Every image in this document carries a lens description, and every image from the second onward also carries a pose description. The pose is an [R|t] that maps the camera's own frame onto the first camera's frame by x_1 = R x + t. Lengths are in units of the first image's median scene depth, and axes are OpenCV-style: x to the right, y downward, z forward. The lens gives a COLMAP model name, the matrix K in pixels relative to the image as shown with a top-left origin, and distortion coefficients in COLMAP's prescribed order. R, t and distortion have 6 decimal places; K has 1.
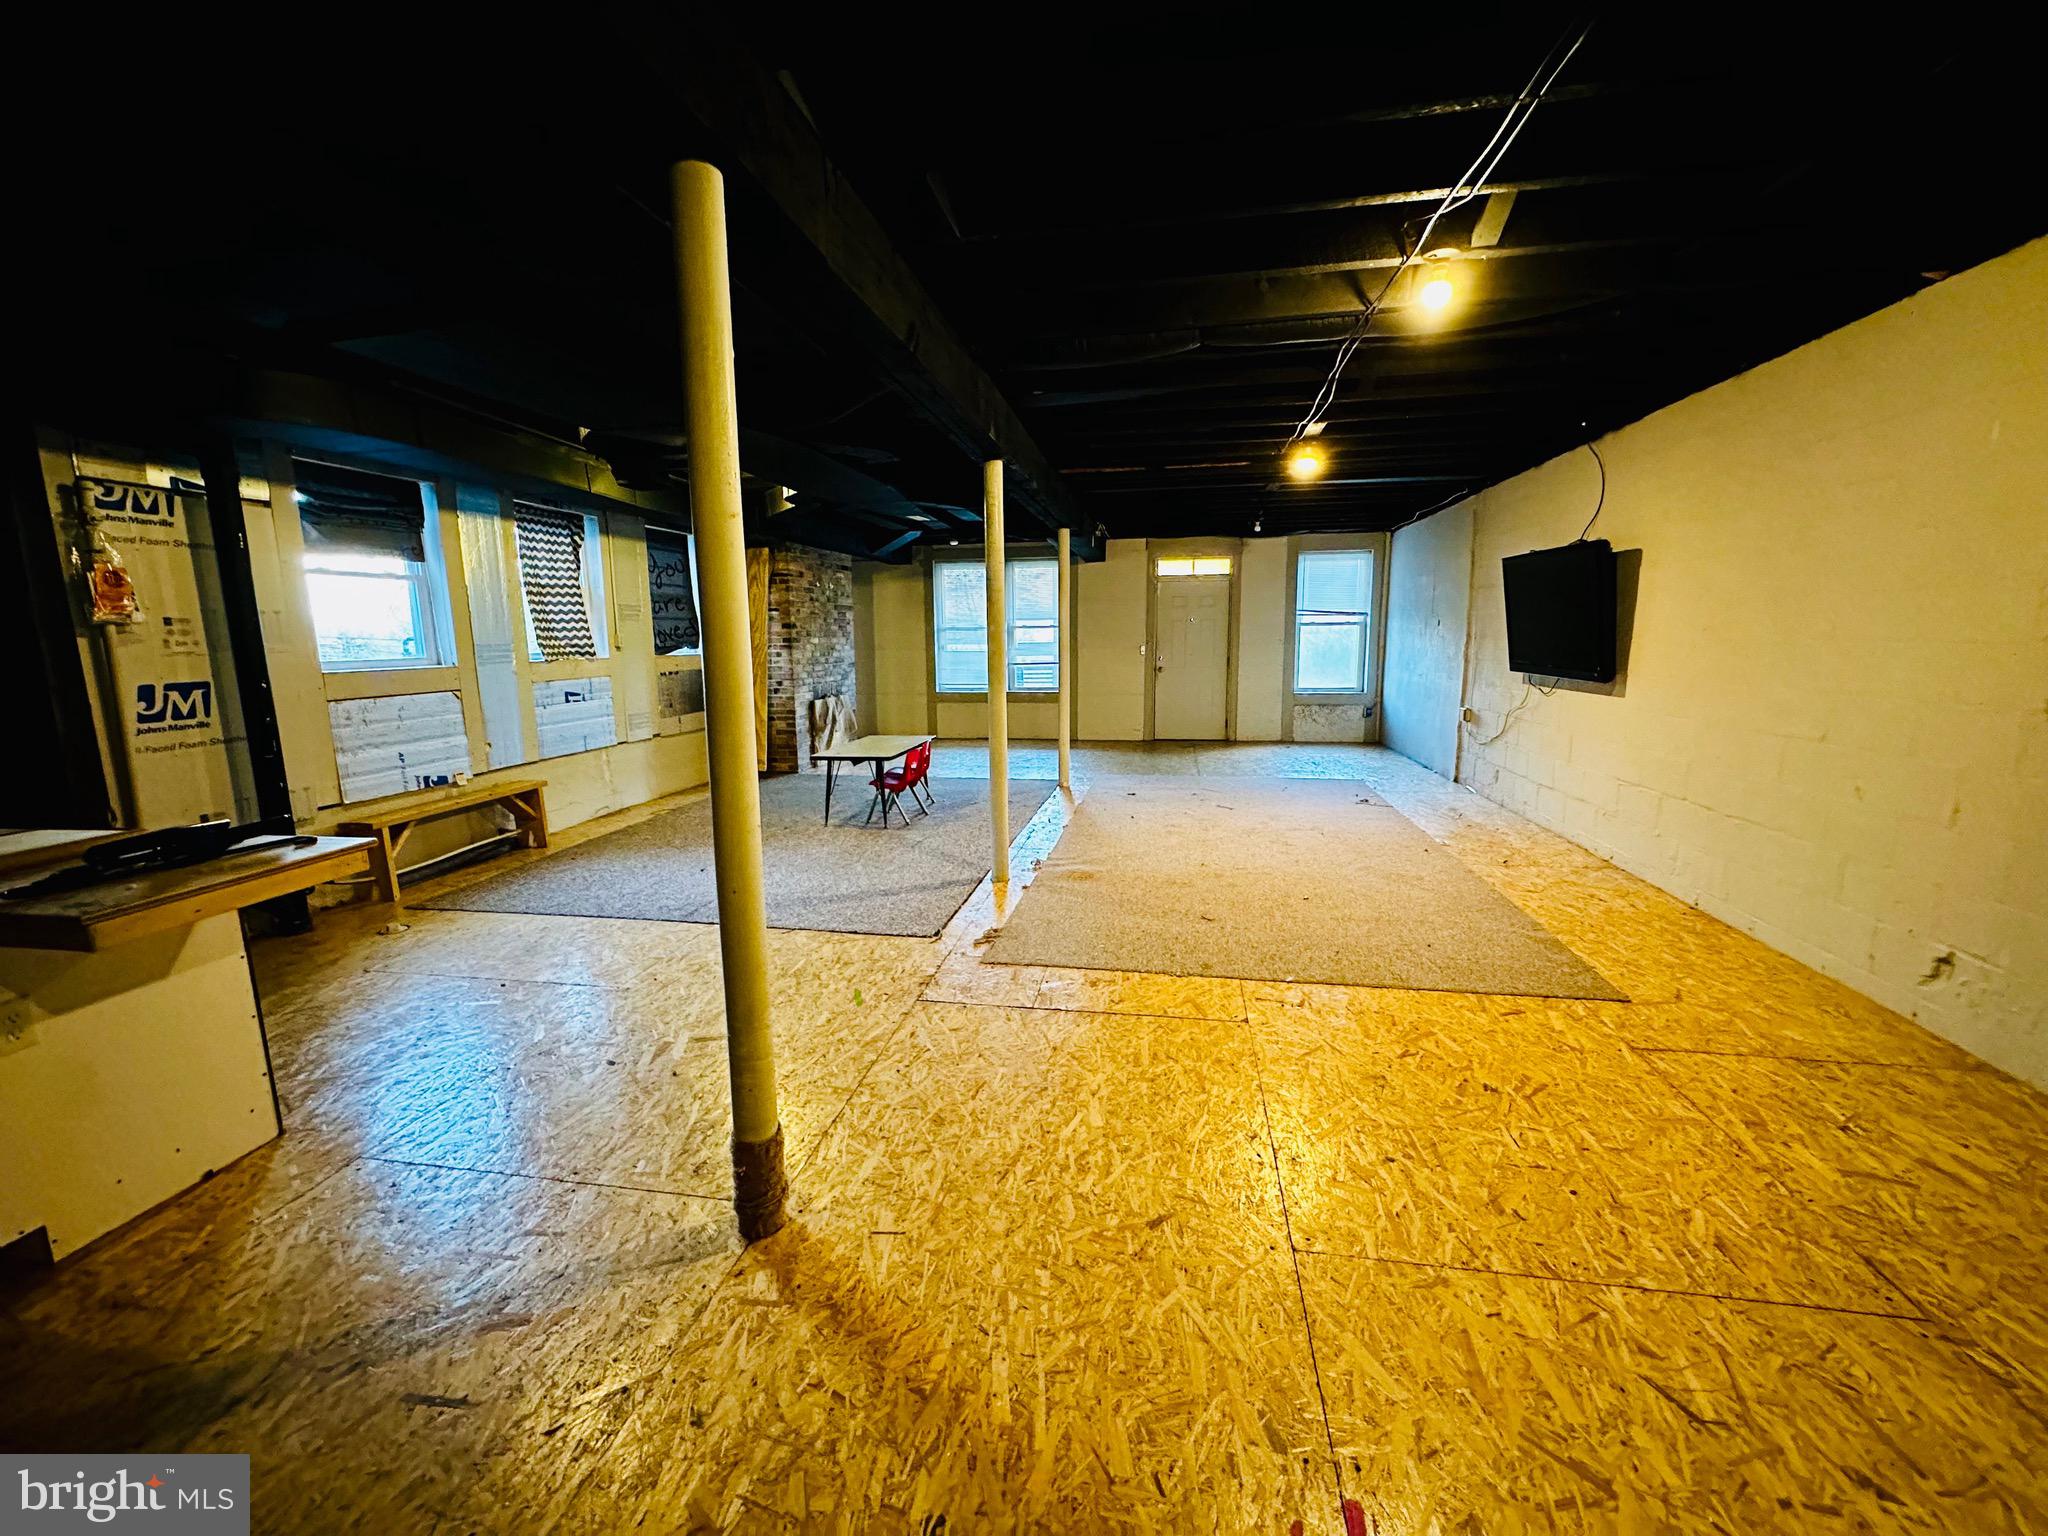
lens RADIAL K [[817.2, 0, 1027.4], [0, 817.2, 766.8], [0, 0, 1]] dist [-0.005687, 0.002091]
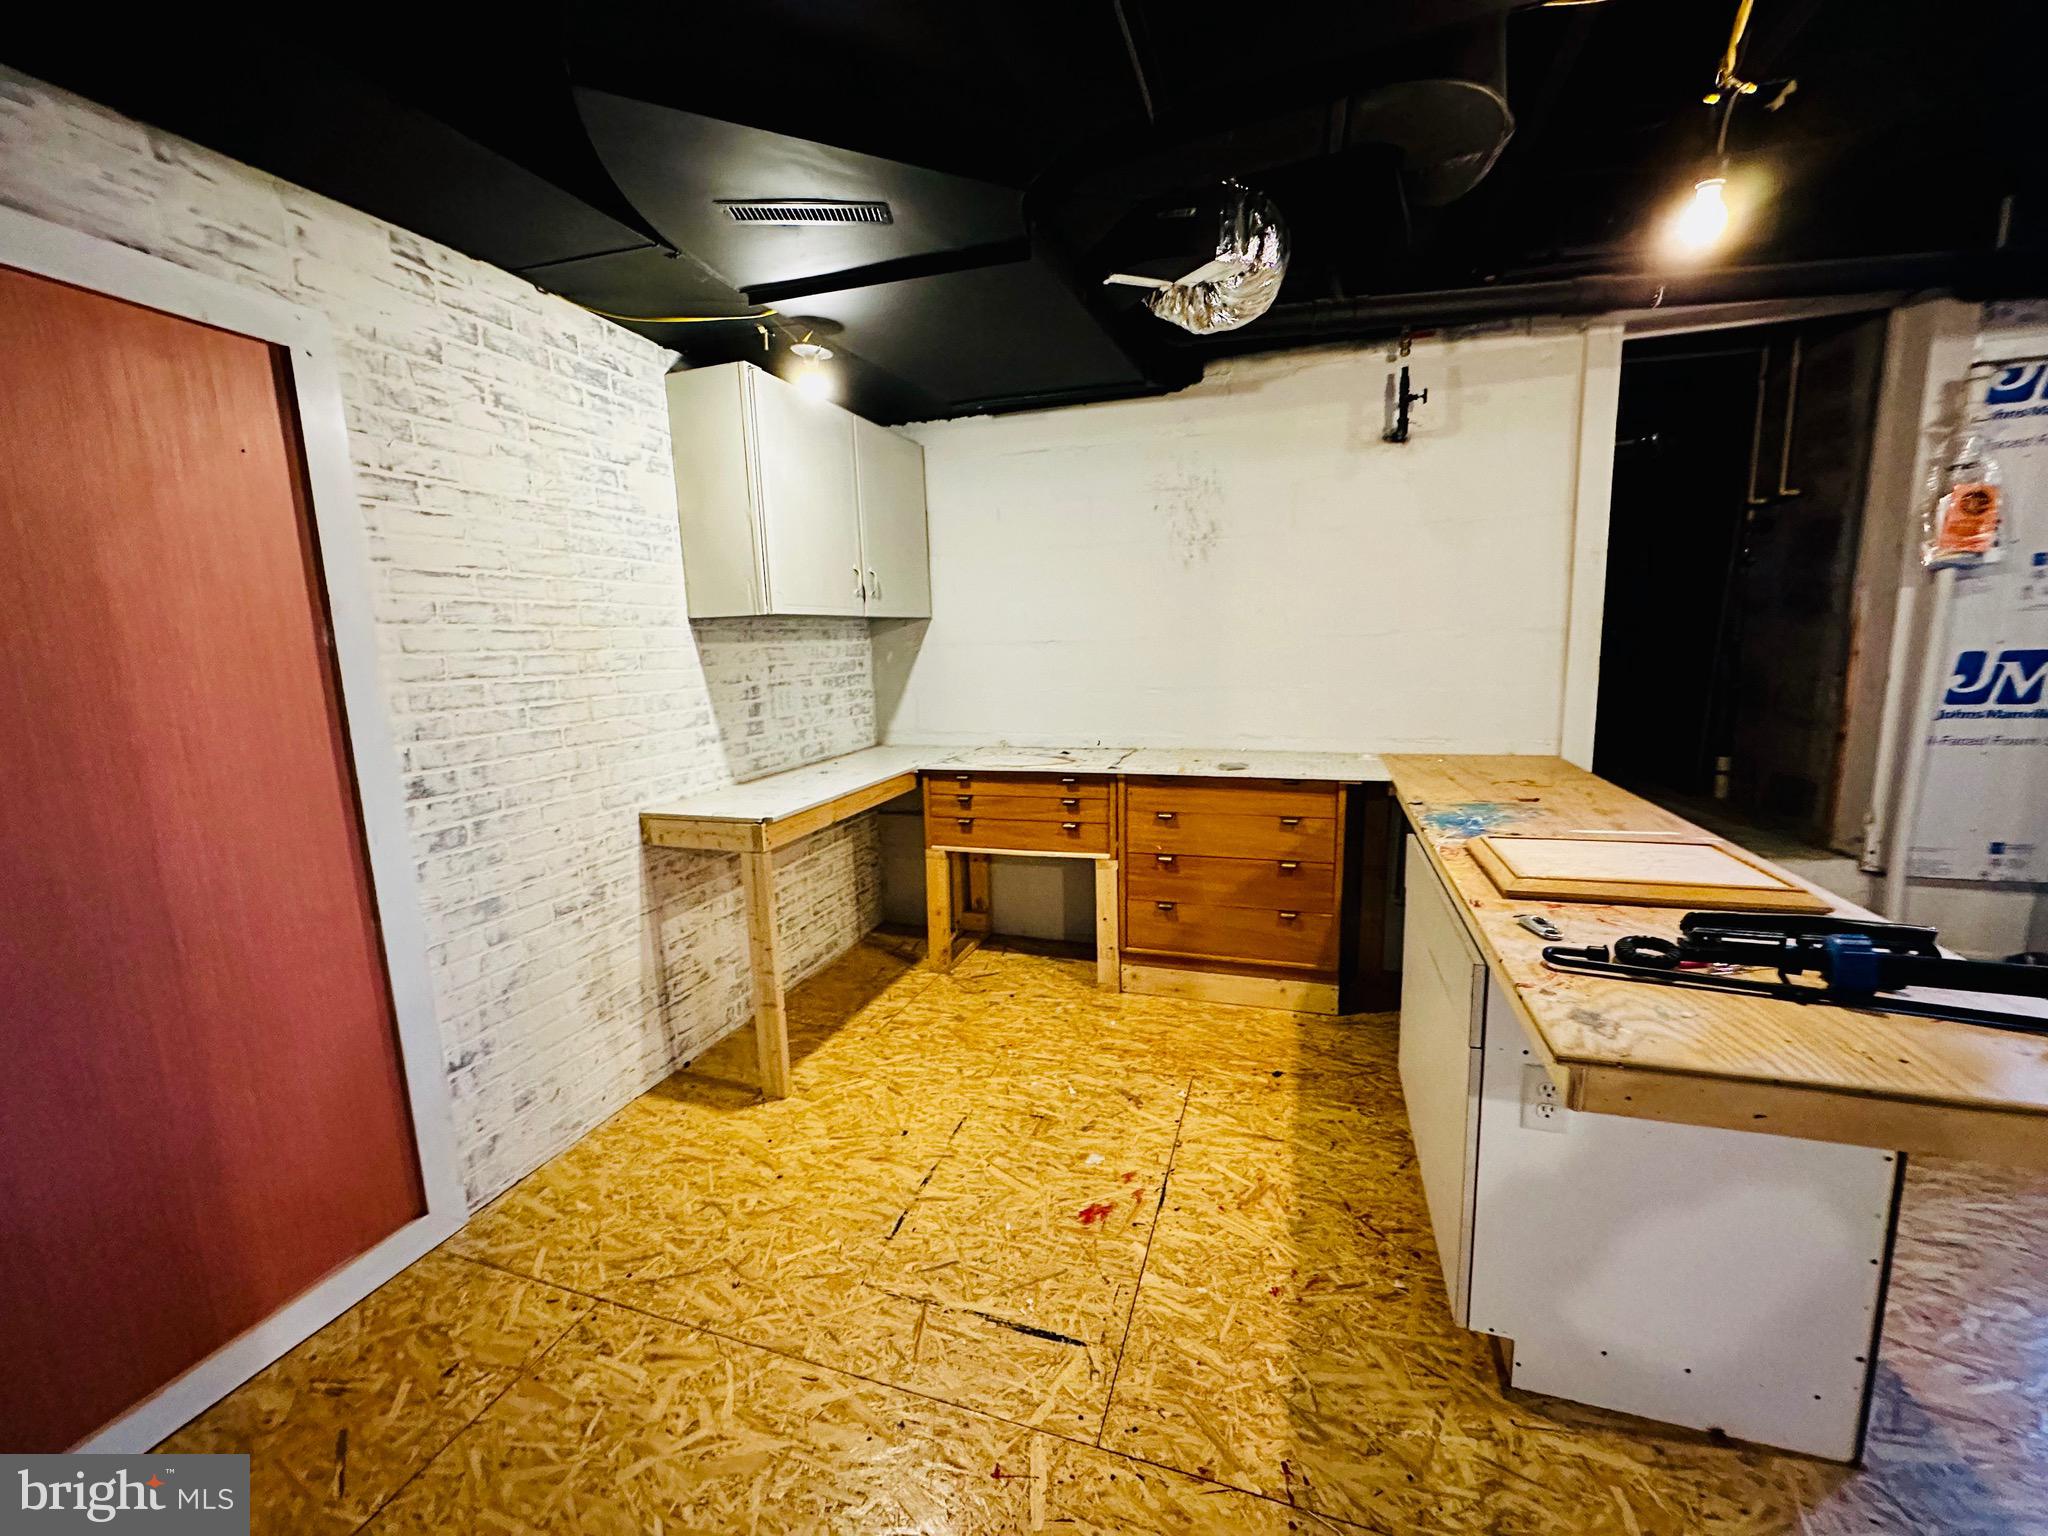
lens RADIAL K [[817.2, 0, 1030.2], [0, 817.2, 764.4], [0, 0, 1]] dist [-0.005687, 0.002091]
pose [[-0.151474, 0.174958, -0.972854, -0.246378], [-0.124230, 0.973037, 0.194334, -0.040430], [0.980624, 0.150294, -0.125654, 0.294266]]
